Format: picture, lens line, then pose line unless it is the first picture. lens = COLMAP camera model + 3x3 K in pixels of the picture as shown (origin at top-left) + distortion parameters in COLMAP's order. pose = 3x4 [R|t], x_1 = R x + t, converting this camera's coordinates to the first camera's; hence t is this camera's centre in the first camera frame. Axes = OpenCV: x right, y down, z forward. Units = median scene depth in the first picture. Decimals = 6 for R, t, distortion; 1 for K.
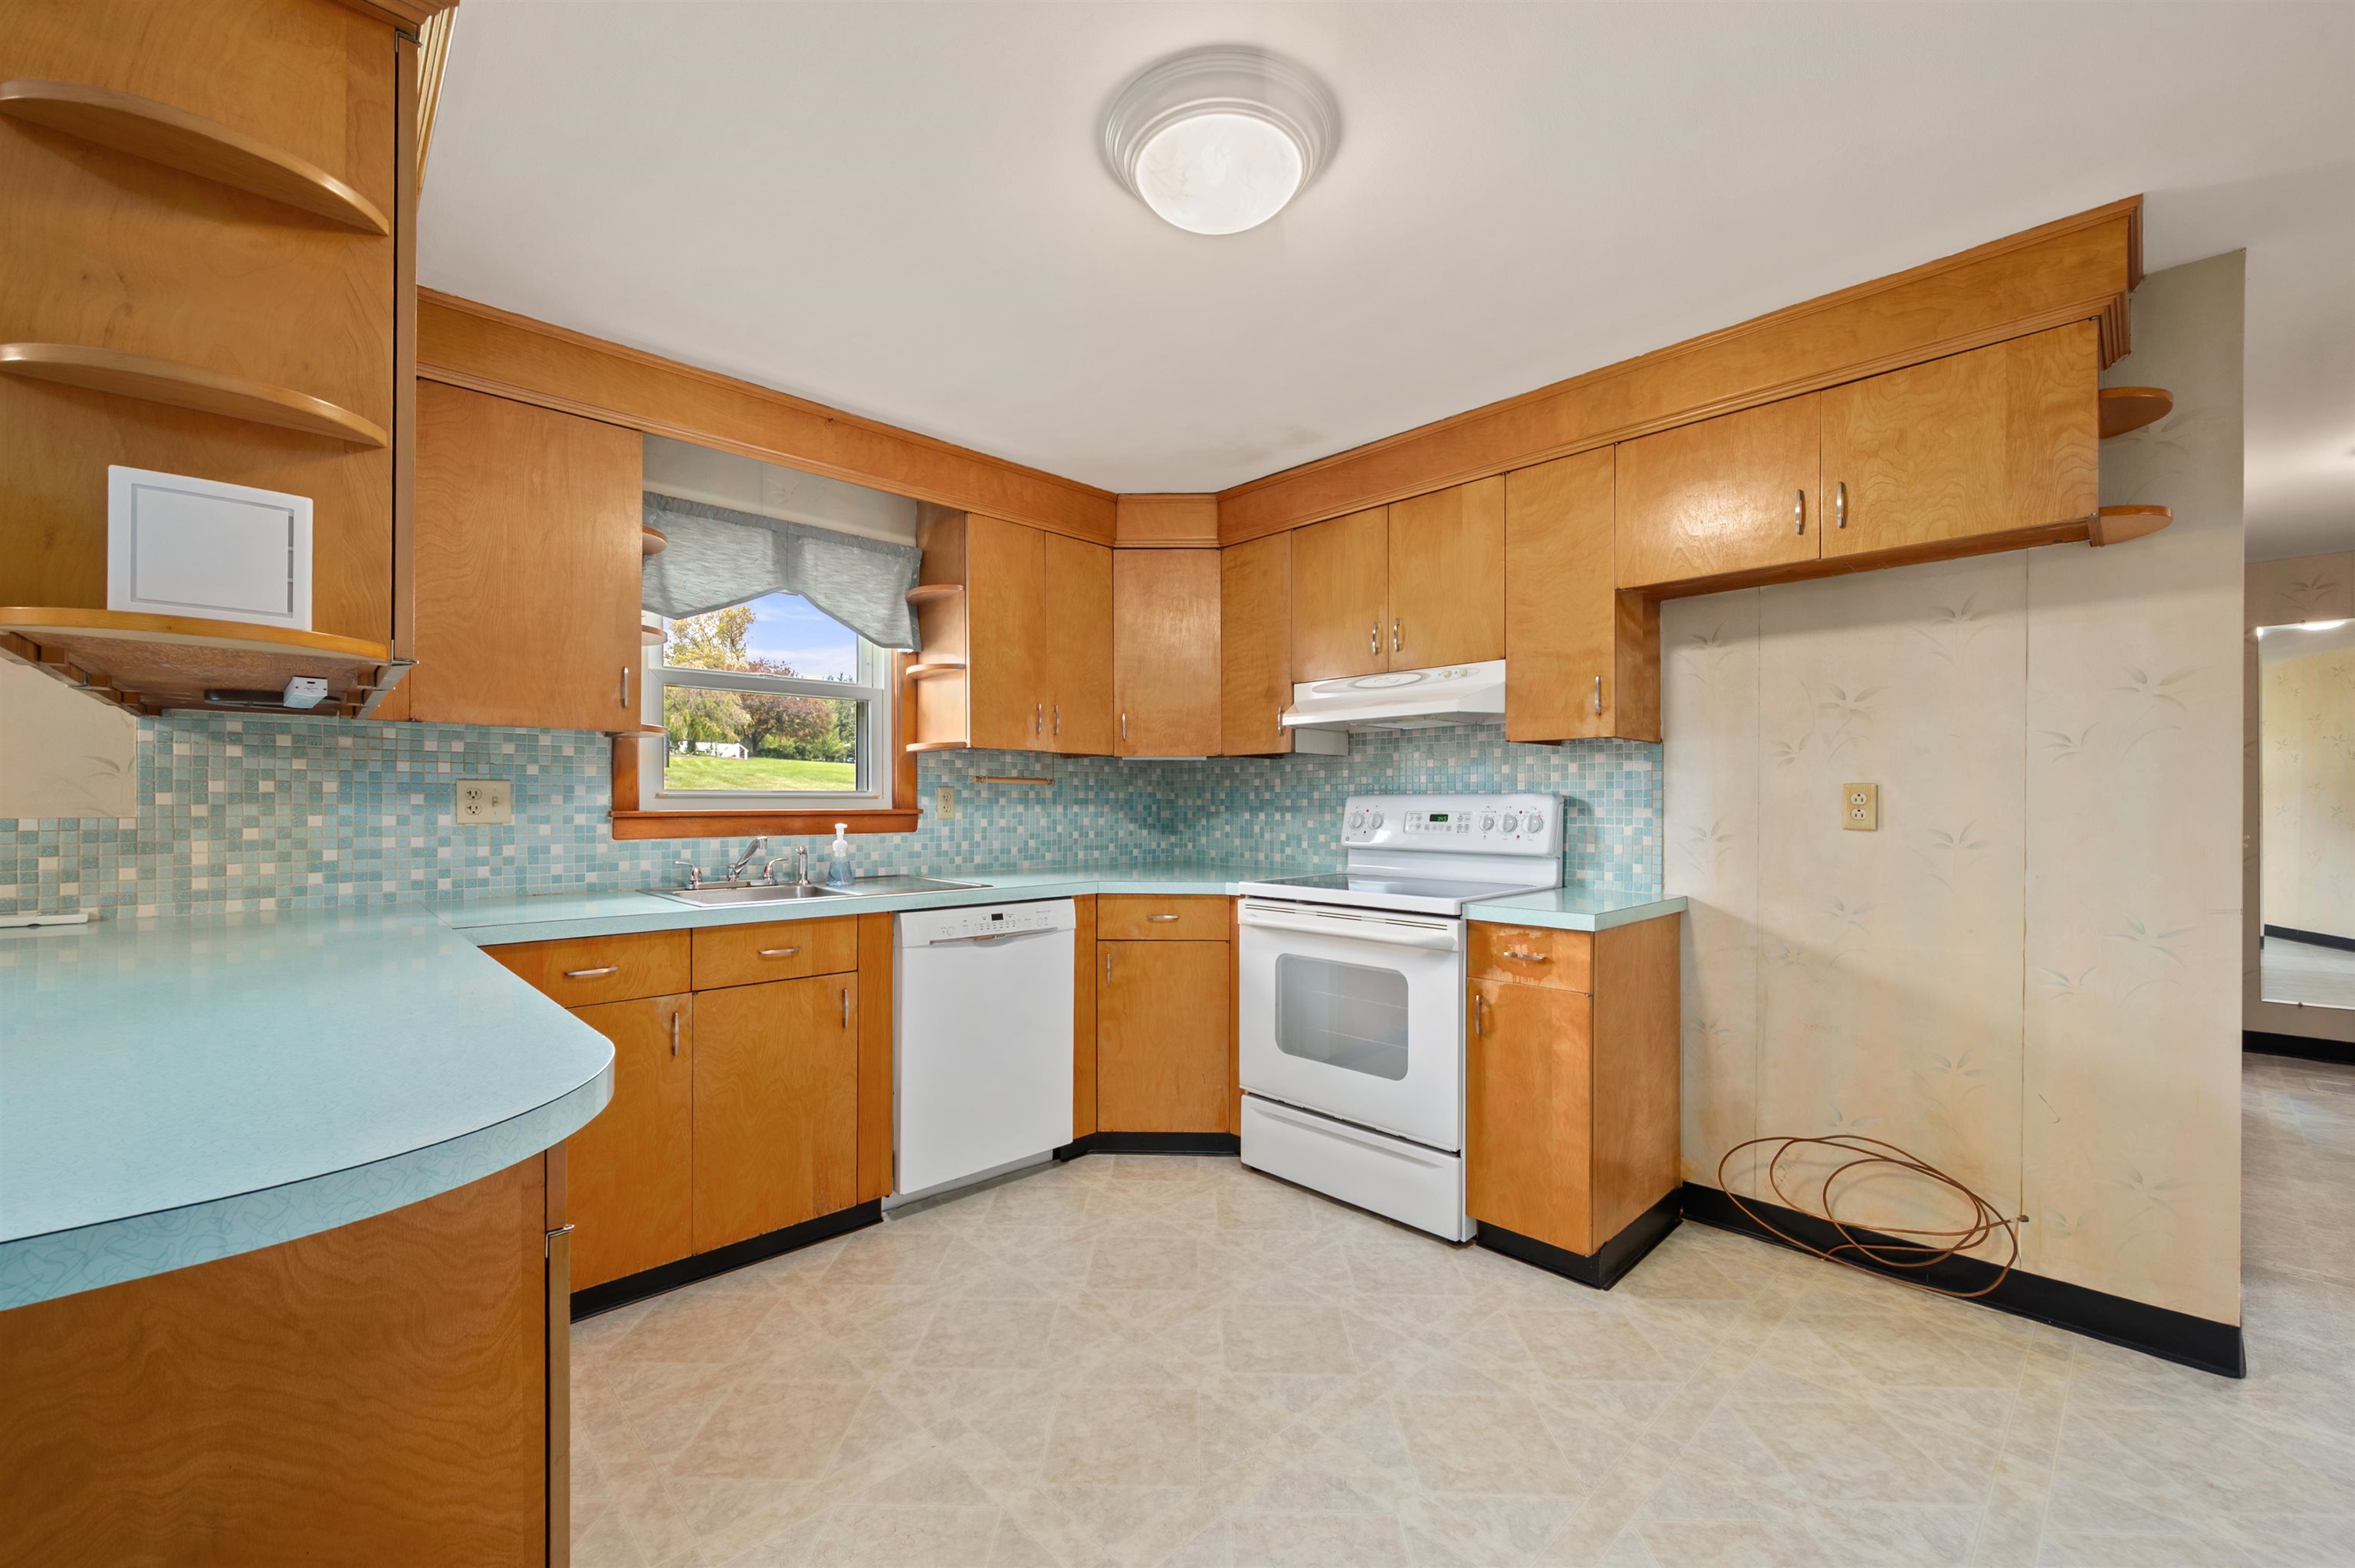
lens RADIAL K [[936.5, 0, 1171.6], [0, 936.5, 805.0], [0, 0, 1]] dist [0.000202, 0.000251]
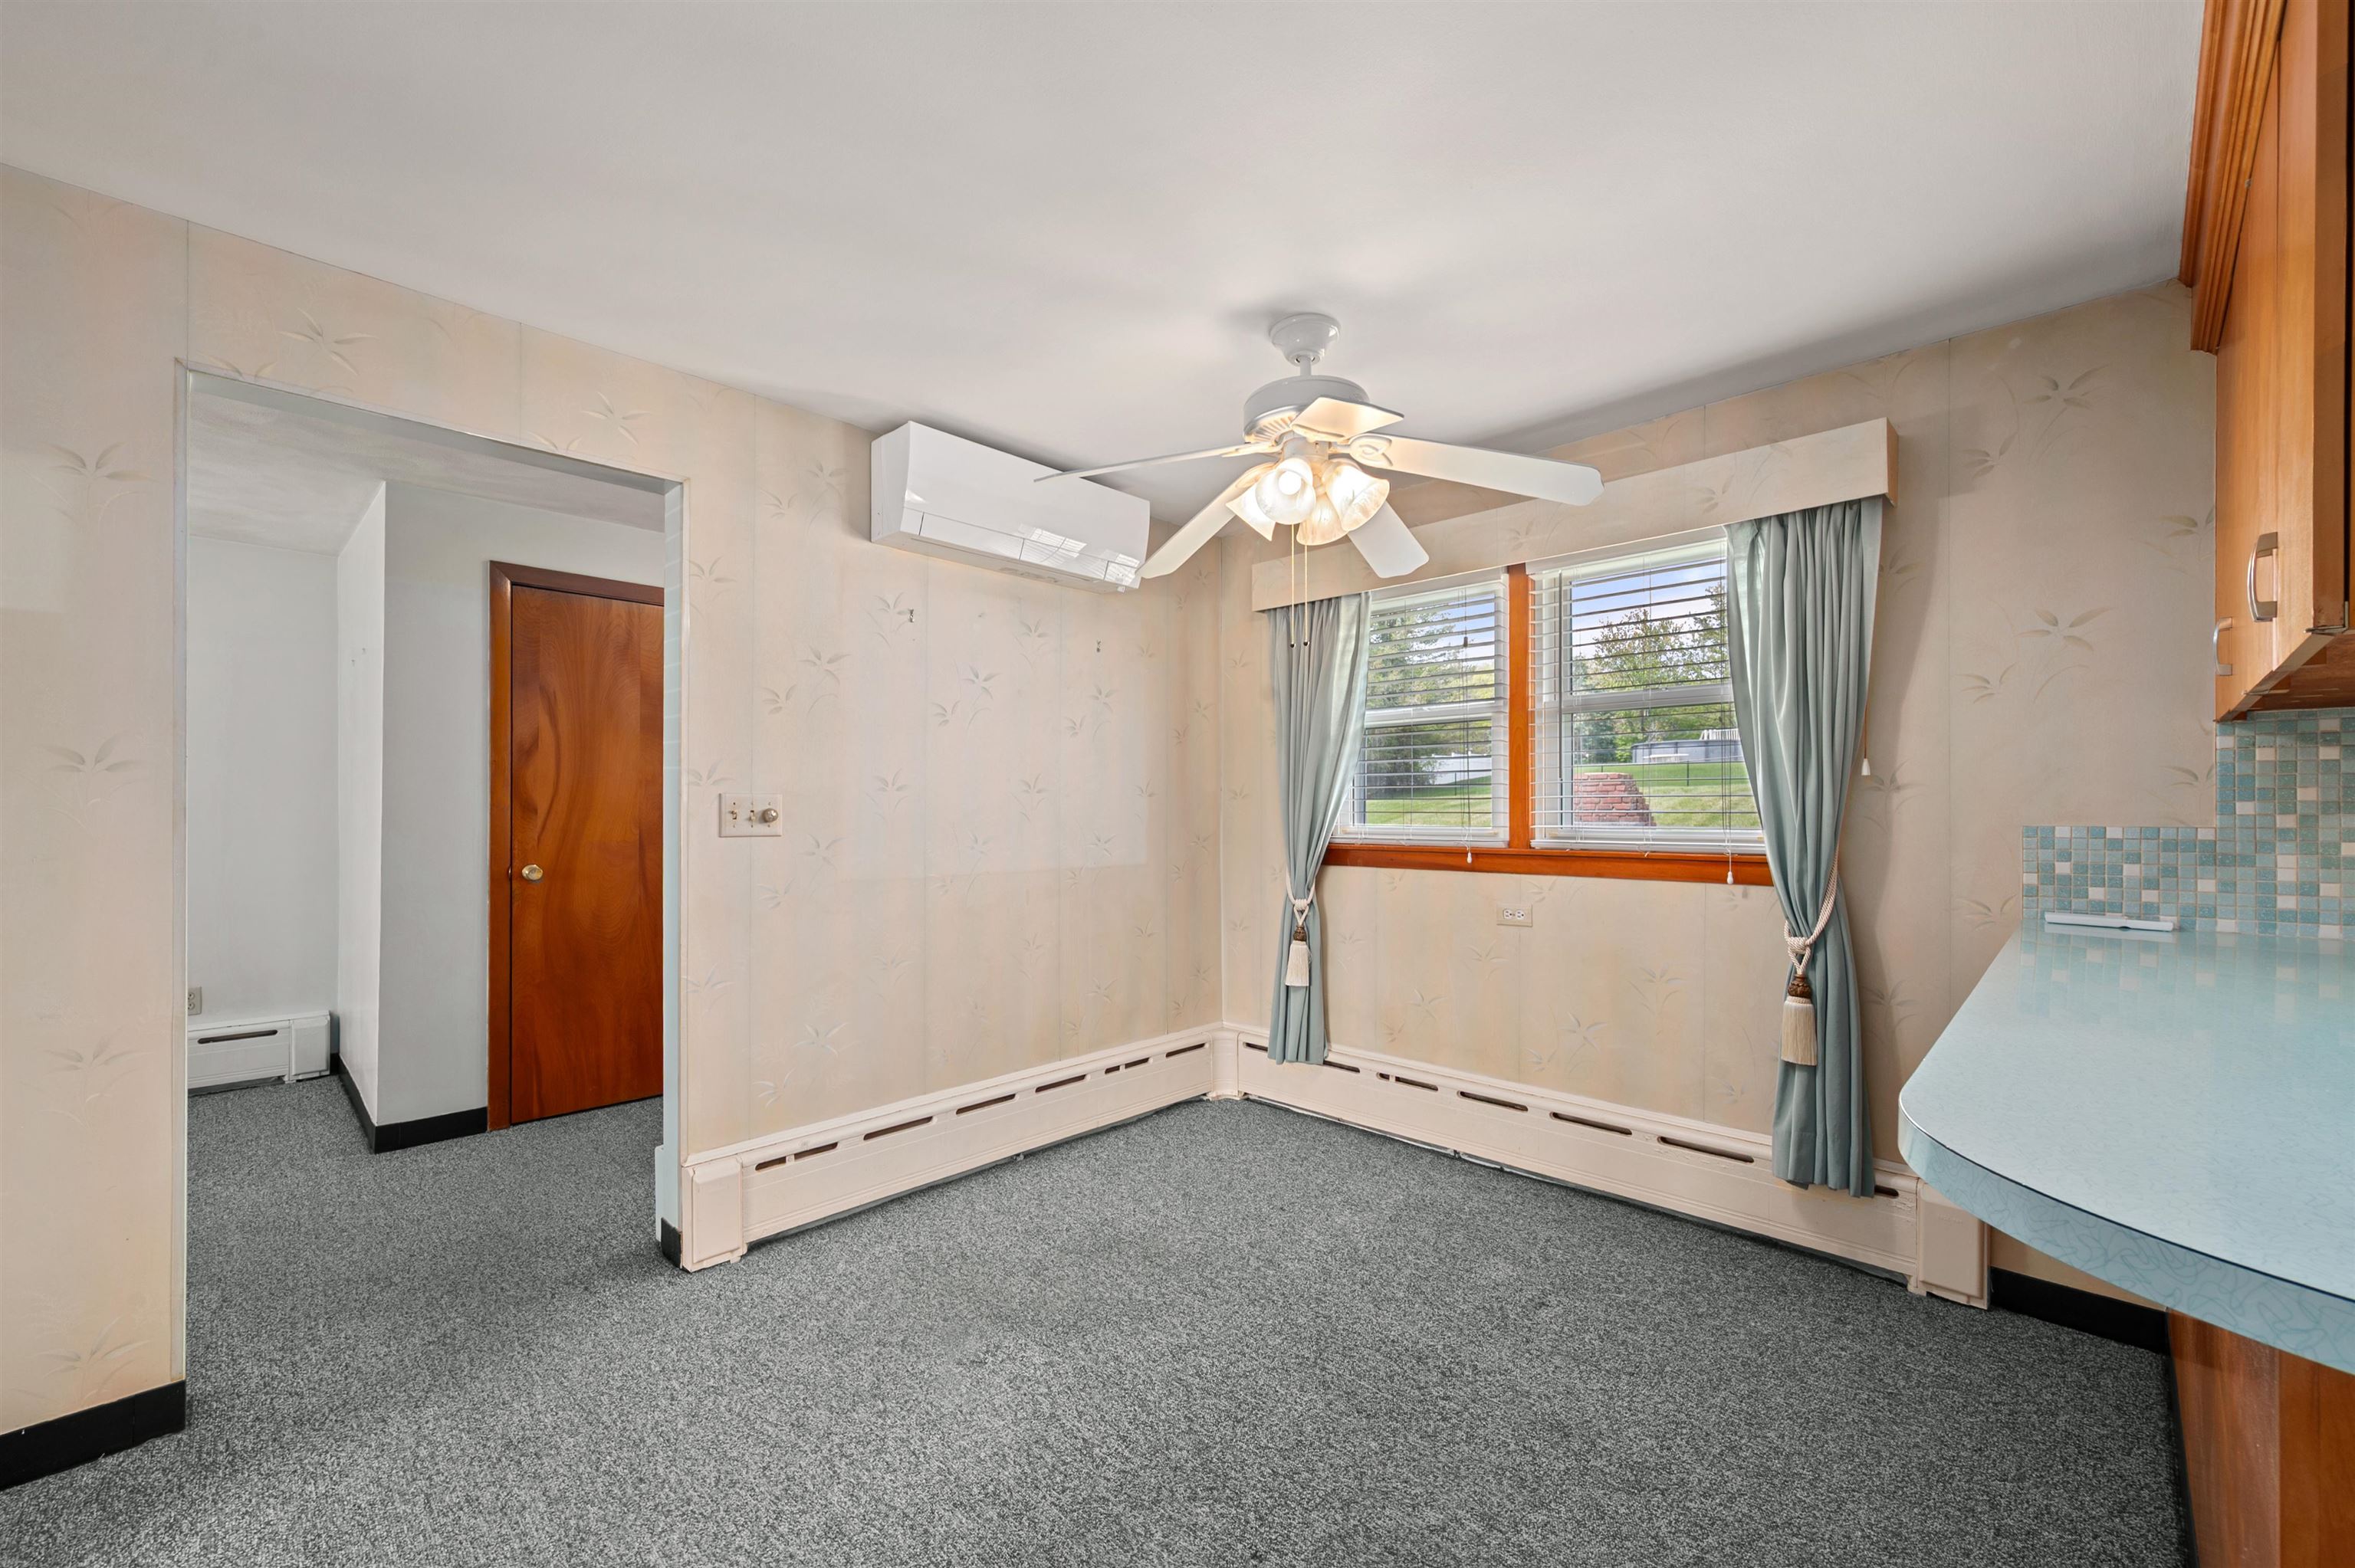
lens RADIAL K [[936.5, 0, 1167.1], [0, 936.5, 806.2], [0, 0, 1]] dist [0.000202, 0.000251]
pose [[0.035880, -0.003332, -0.999351, -0.142519], [-0.003921, 0.999986, -0.003475, -0.000949], [0.999348, 0.004043, 0.035866, -0.088729]]
